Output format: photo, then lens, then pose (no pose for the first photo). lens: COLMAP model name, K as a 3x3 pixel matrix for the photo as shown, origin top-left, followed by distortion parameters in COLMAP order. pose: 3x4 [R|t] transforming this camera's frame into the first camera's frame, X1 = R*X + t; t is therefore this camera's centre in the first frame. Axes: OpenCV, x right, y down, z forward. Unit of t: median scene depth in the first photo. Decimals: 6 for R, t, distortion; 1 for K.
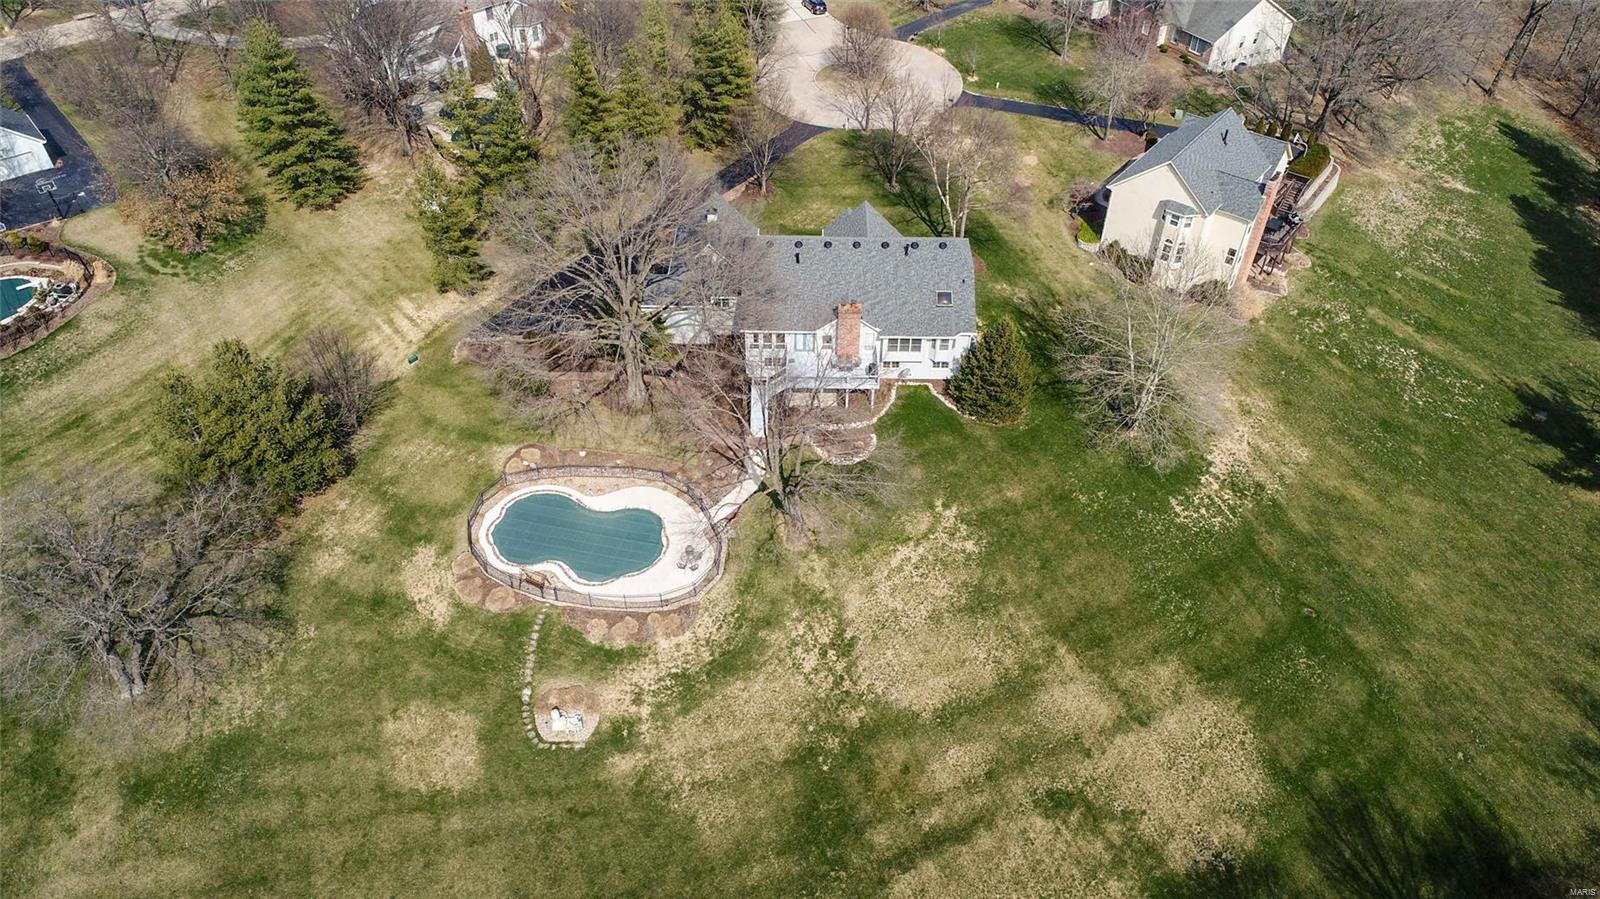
lens RADIAL K [[1059.9, 0, 800.0], [0, 1059.9, 449.5], [0, 0, 1]] dist [-0.001863, -0.001239]
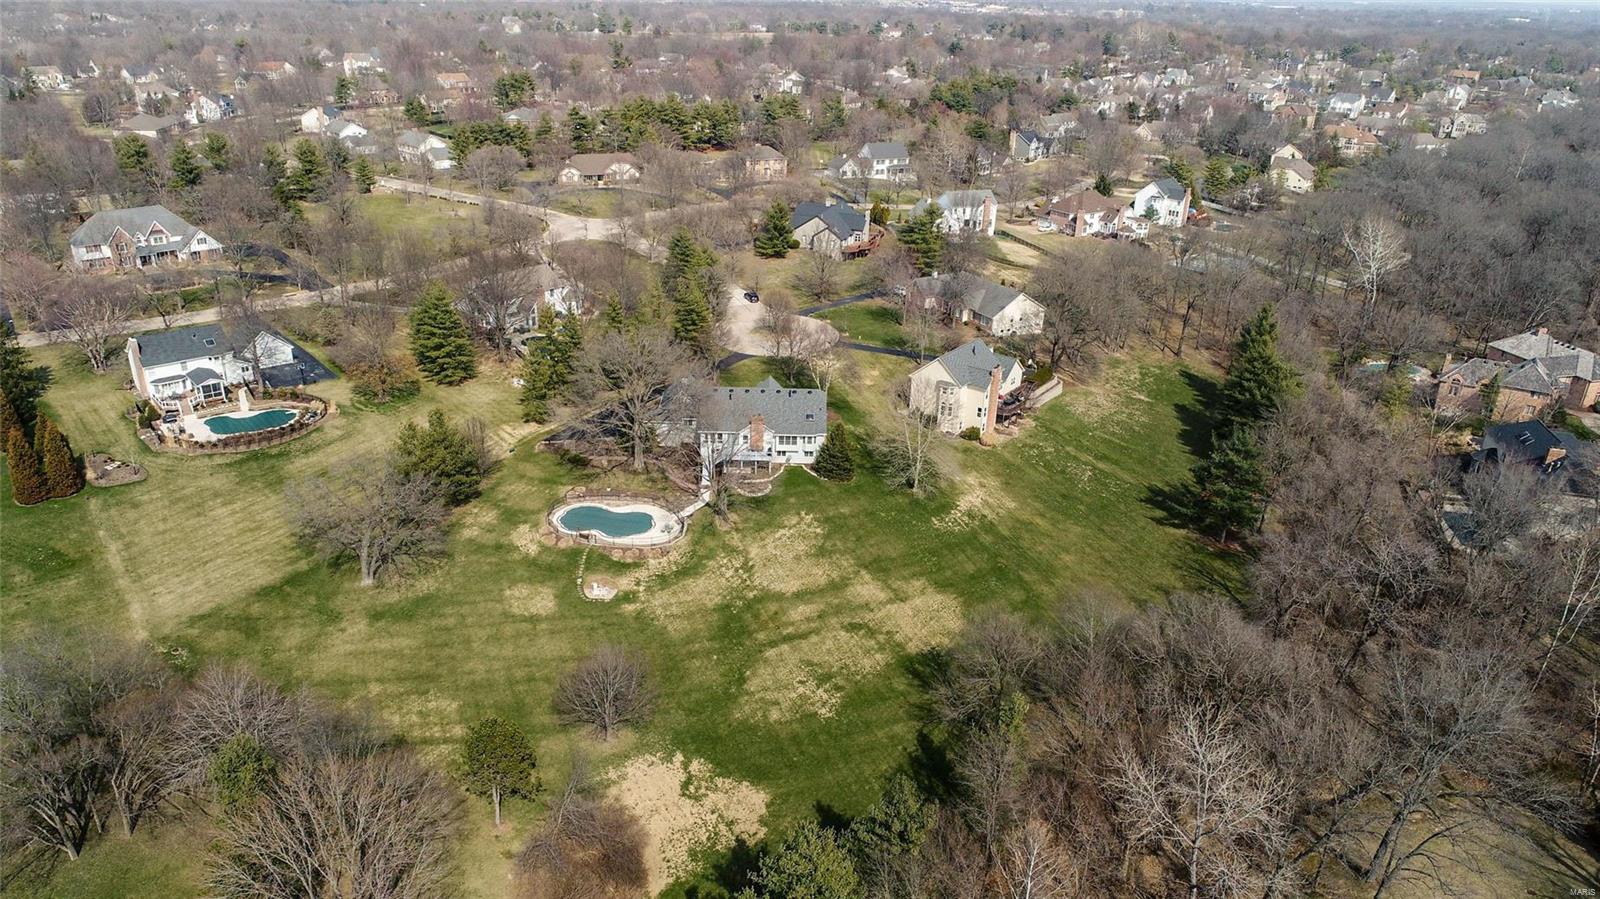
lens RADIAL K [[1059.9, 0, 800.0], [0, 1059.9, 449.5], [0, 0, 1]] dist [-0.001863, -0.001239]
pose [[0.999358, 0.011636, 0.033886, 0.063220], [-0.000400, 0.949350, -0.314219, 0.533911], [-0.035826, 0.314004, 0.948745, -0.793424]]
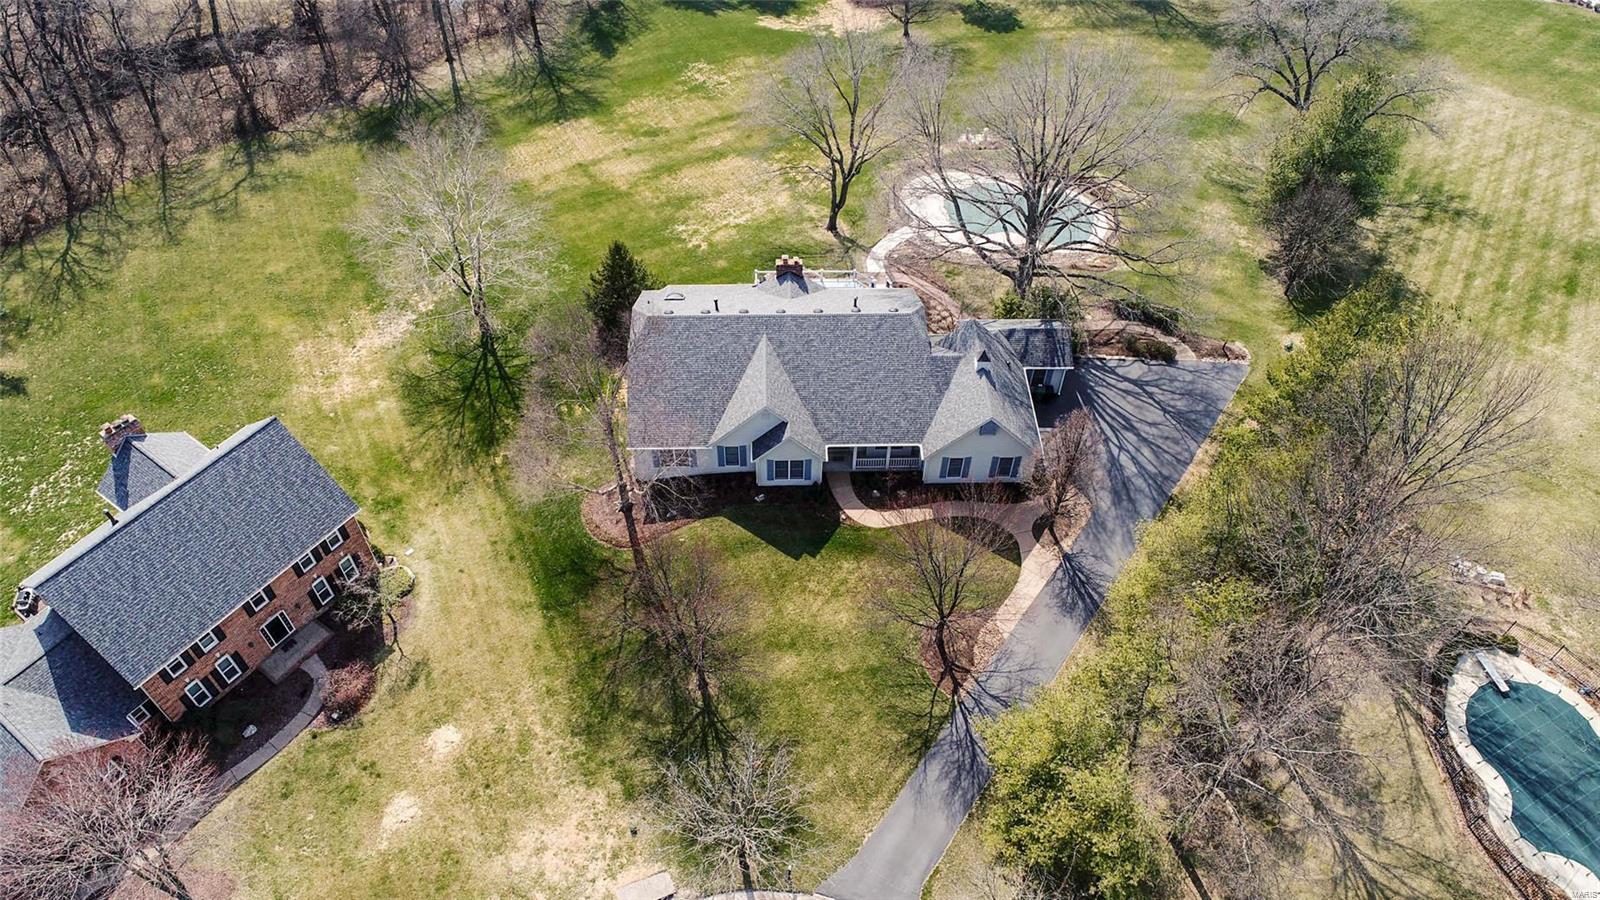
lens RADIAL K [[1098.3, 0, 800.0], [0, 1098.3, 450.0], [0, 0, 1]] dist [-0.002807, -0.000764]
pose [[-0.999171, 0.015825, -0.037510, 0.079340], [-0.038032, -0.034116, 0.998694, -1.102985], [0.014525, 0.999293, 0.034689, 1.190904]]
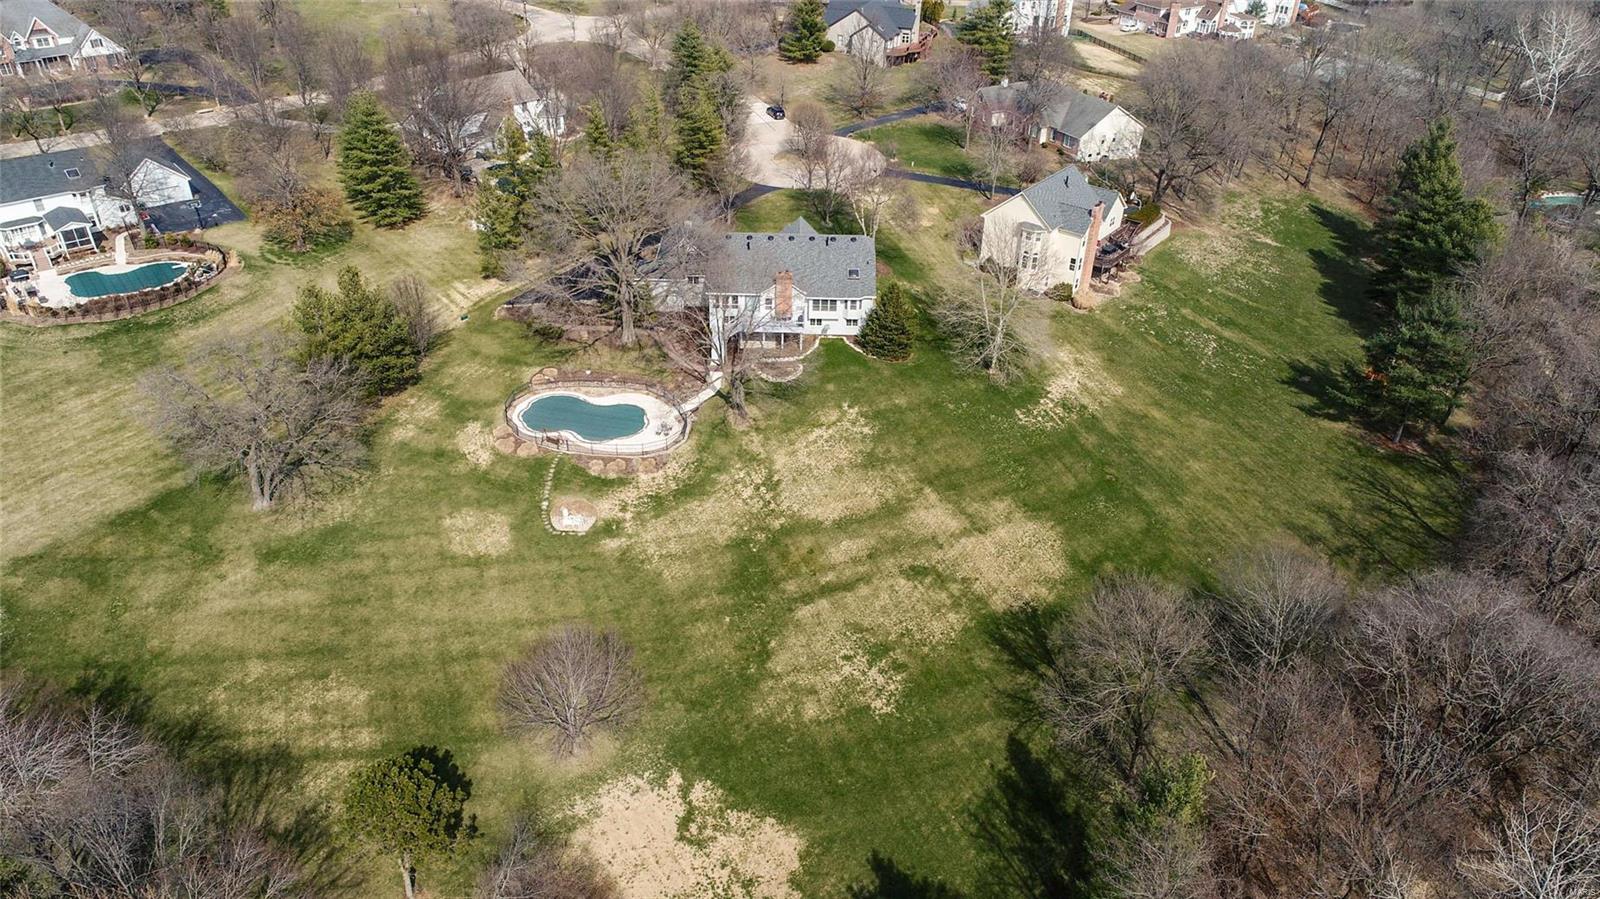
lens RADIAL K [[1059.9, 0, 800.0], [0, 1059.9, 449.5], [0, 0, 1]] dist [-0.001863, -0.001239]
pose [[0.999877, 0.010136, 0.012002, 0.056677], [-0.008083, 0.987061, -0.160141, 0.336293], [-0.013469, 0.160024, 0.987021, -0.361780]]
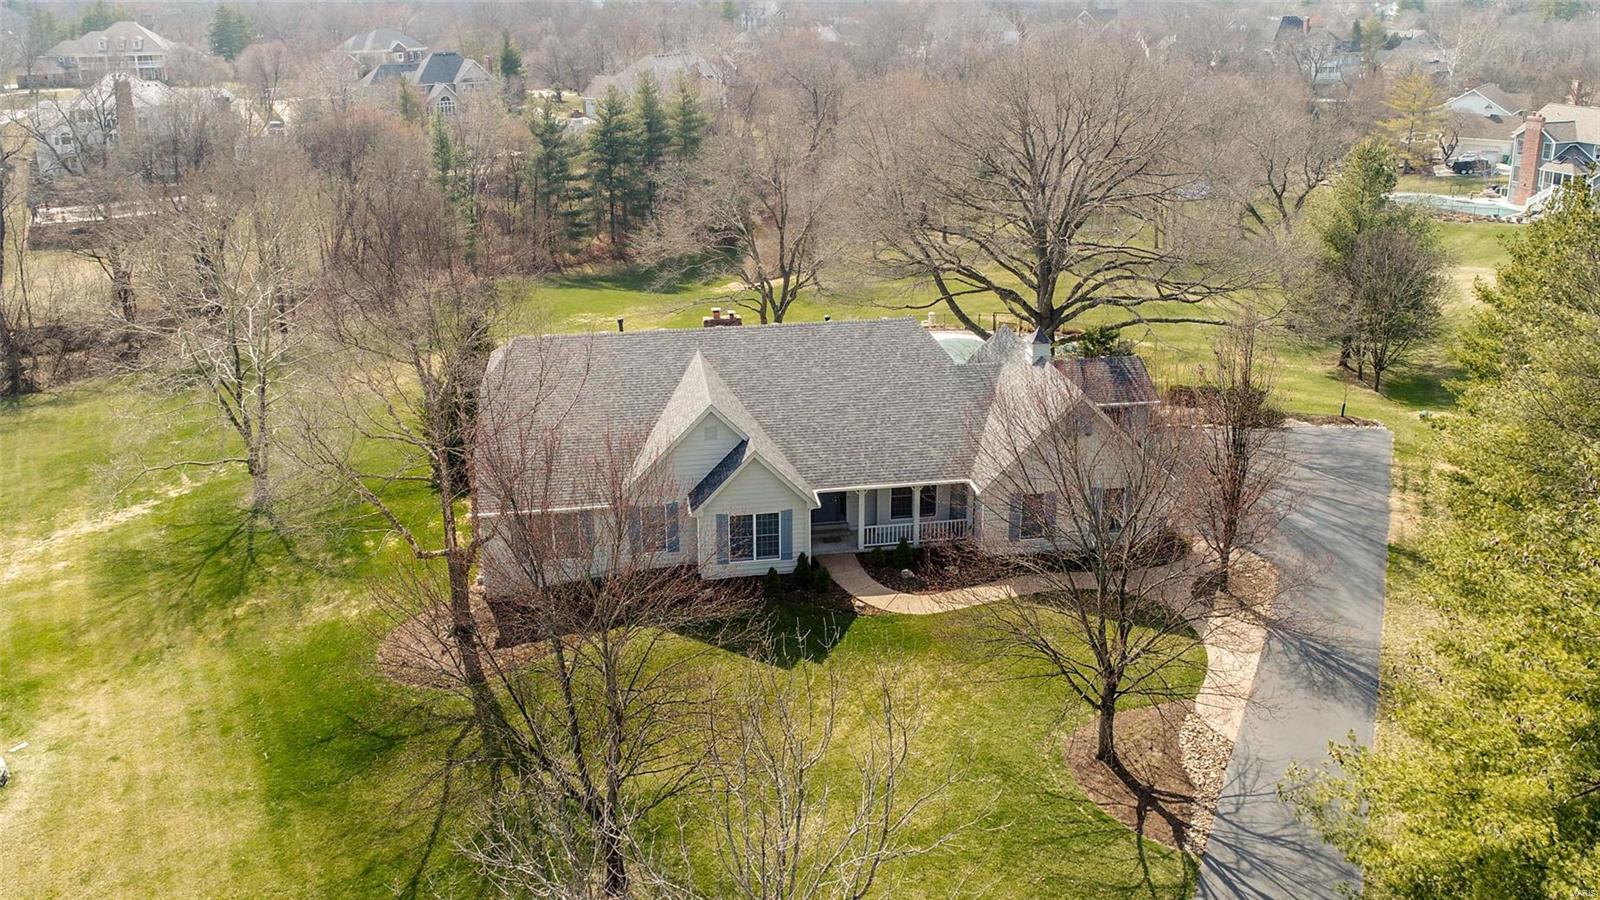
lens RADIAL K [[1129.4, 0, 773.7], [0, 1129.4, 268.0], [0, 0, 1]] dist [-0.002884, 0.000066]
pose [[-0.989531, 0.037757, -0.139297, 0.114276], [-0.095447, 0.552758, 0.827858, -0.733081], [0.108255, 0.832486, -0.543367, 1.414756]]
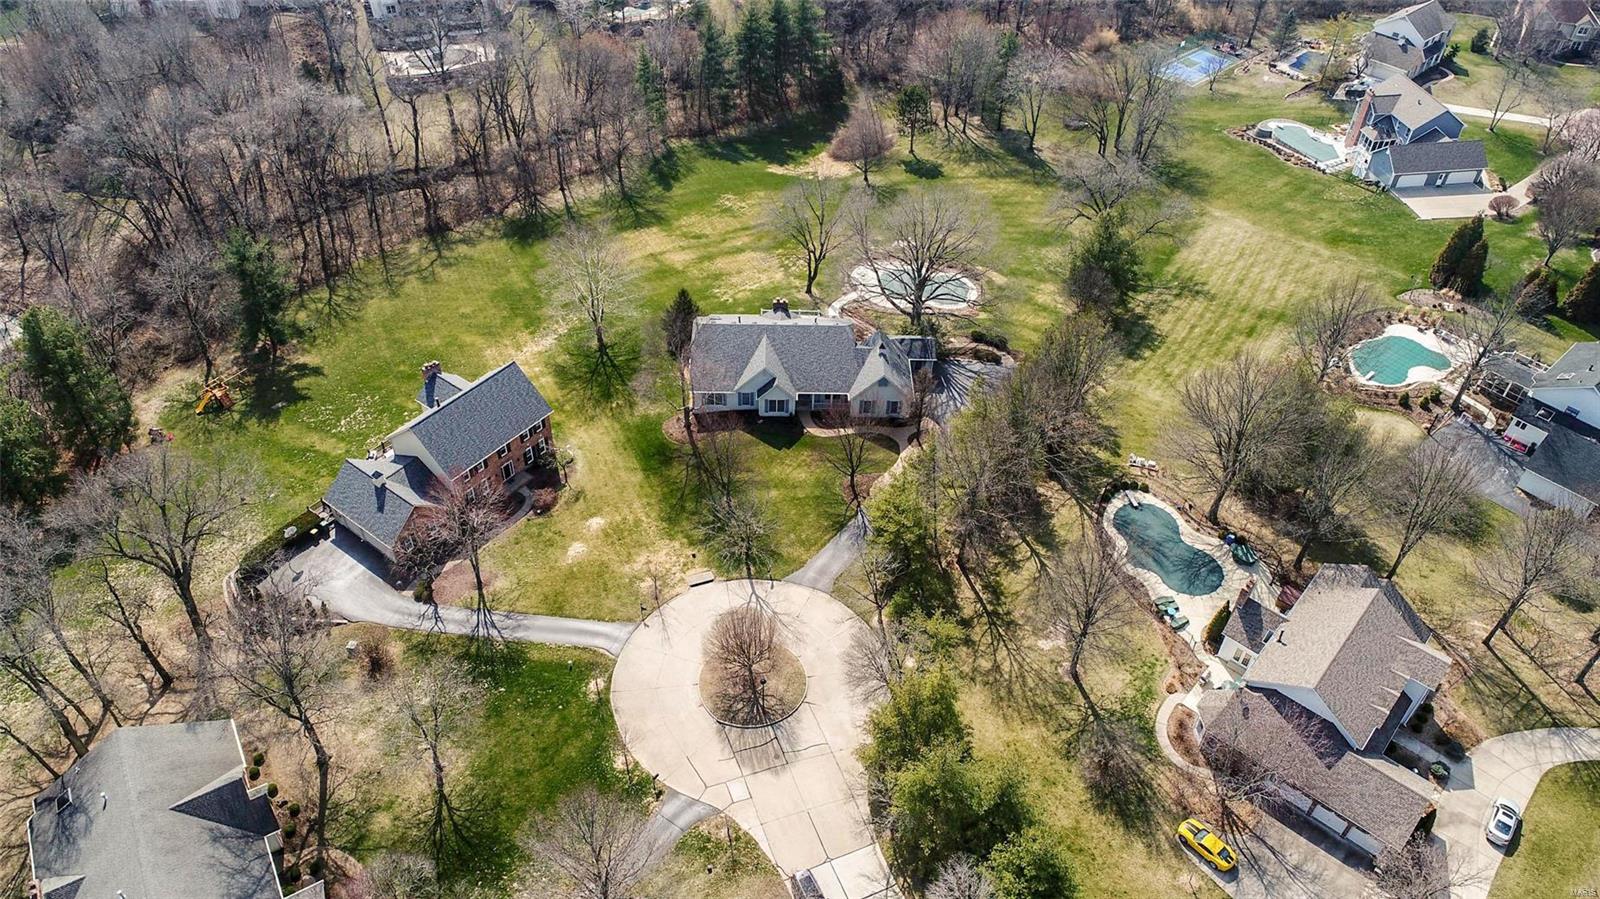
lens RADIAL K [[1120.2, 0, 800.0], [0, 1120.2, 449.5], [0, 0, 1]] dist [-0.001567, -0.001852]
pose [[-0.999366, -0.009994, -0.034163, 0.076914], [-0.034910, 0.087734, 0.995532, -1.850367], [-0.006952, 0.996094, -0.088027, 1.441922]]
